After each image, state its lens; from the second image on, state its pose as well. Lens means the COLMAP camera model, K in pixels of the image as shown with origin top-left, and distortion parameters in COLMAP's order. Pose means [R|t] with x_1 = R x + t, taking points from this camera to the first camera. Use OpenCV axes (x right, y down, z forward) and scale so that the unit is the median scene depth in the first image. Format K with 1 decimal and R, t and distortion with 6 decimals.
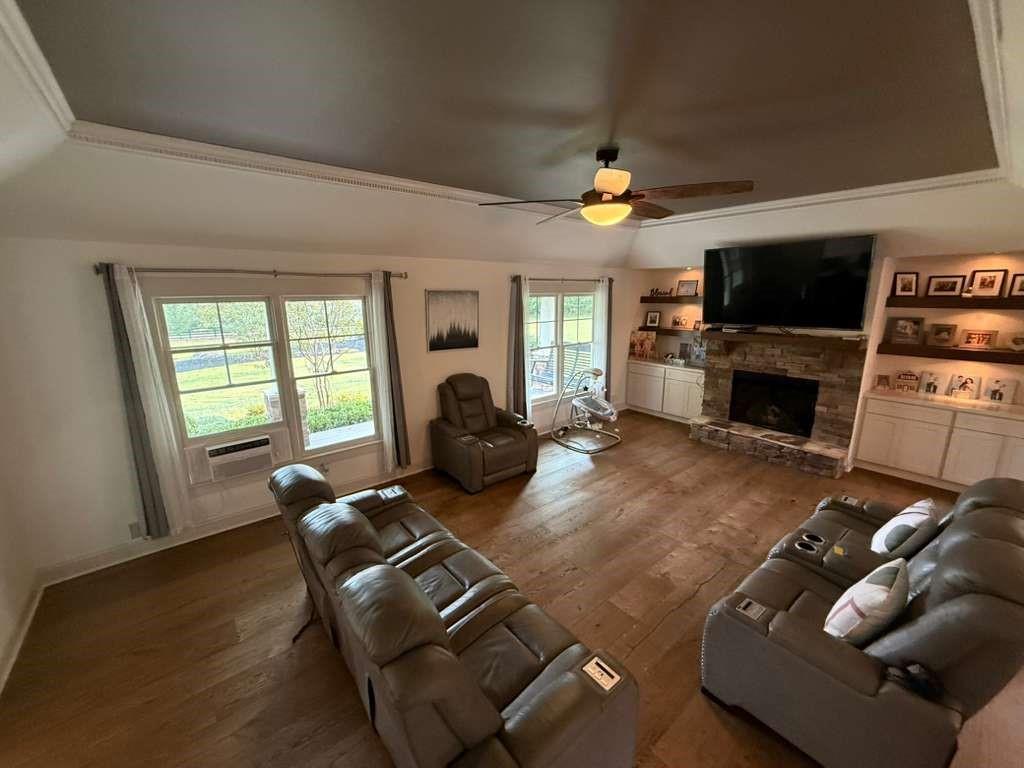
lens RADIAL K [[408.5, 0, 508.4], [0, 408.5, 383.4], [0, 0, 1]] dist [-0.000337, 0.000715]
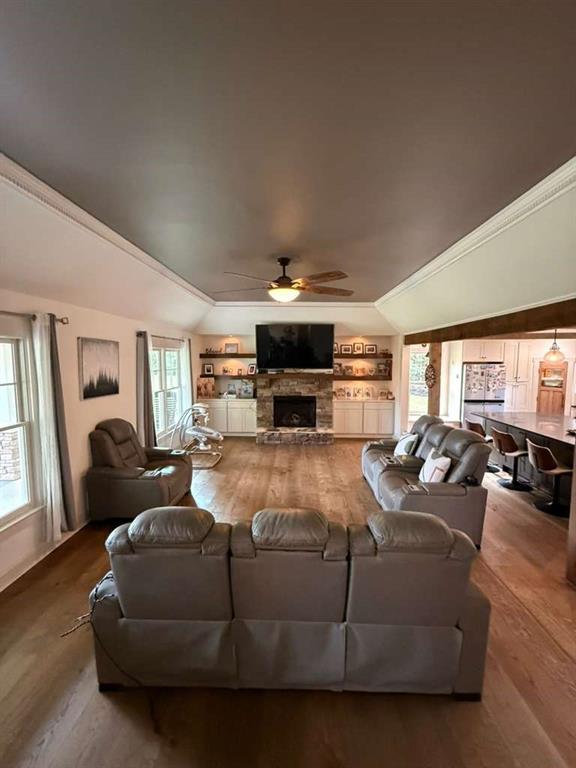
lens RADIAL K [[306.4, 0, 289.8], [0, 306.4, 380.8], [0, 0, 1]] dist [-0.000337, 0.000715]
pose [[0.652230, -0.048966, 0.756438, -0.411285], [0.158628, 0.984633, -0.073038, 0.009151], [-0.741237, 0.167629, 0.649975, 0.146357]]
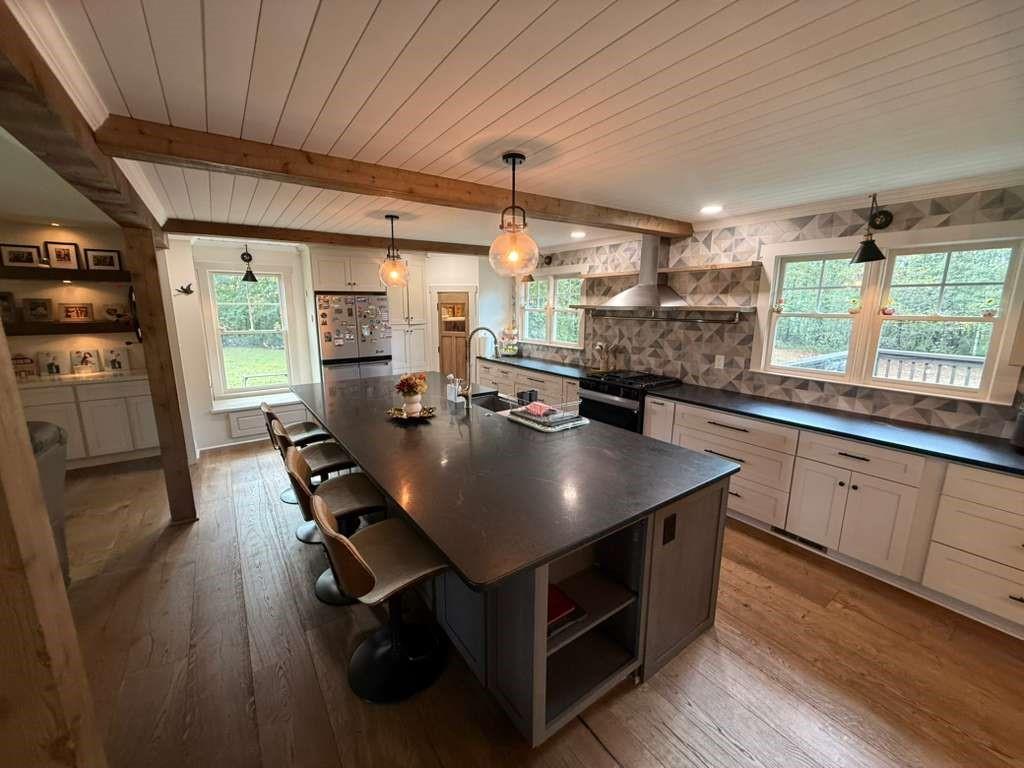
lens RADIAL K [[408.5, 0, 511.5], [0, 408.5, 381.5], [0, 0, 1]] dist [-0.000337, 0.000715]
pose [[0.063360, -0.180338, 0.981562, 0.187985], [0.214531, 0.963006, 0.163080, 0.108206], [-0.974660, 0.200243, 0.099704, -0.090282]]
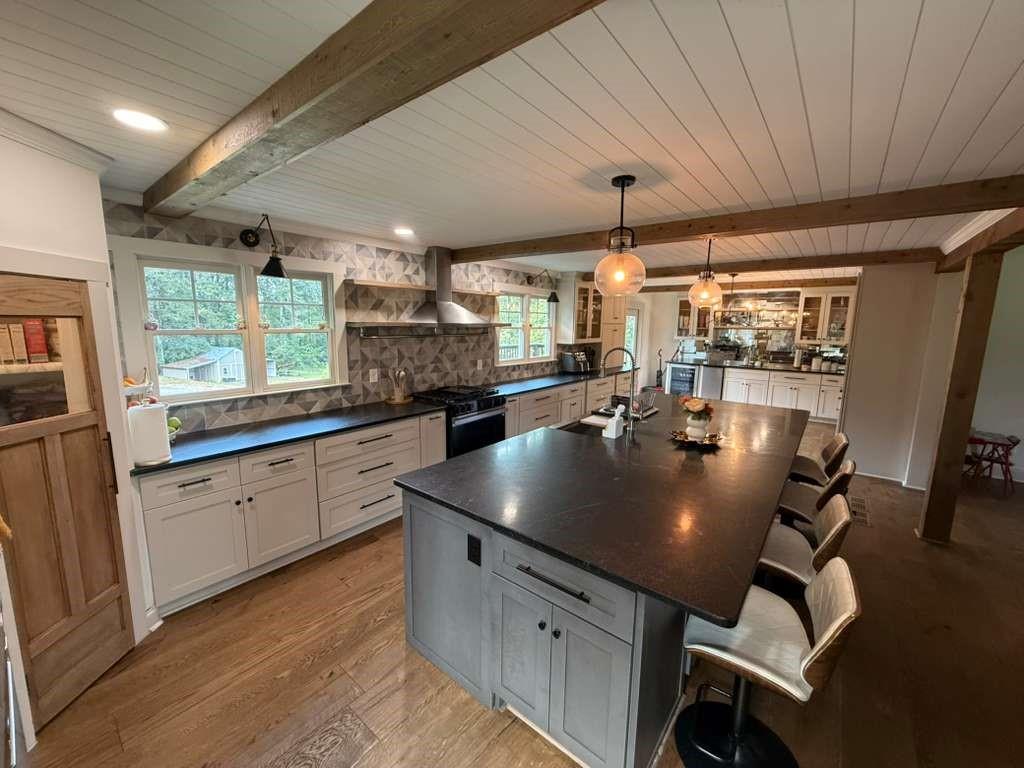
lens RADIAL K [[408.5, 0, 506.6], [0, 408.5, 383.5], [0, 0, 1]] dist [-0.000337, 0.000715]
pose [[-0.978858, 0.025502, -0.202946, 1.115109], [-0.050159, 0.931974, 0.359038, -0.041908], [0.198297, 0.361626, -0.910991, 0.550885]]
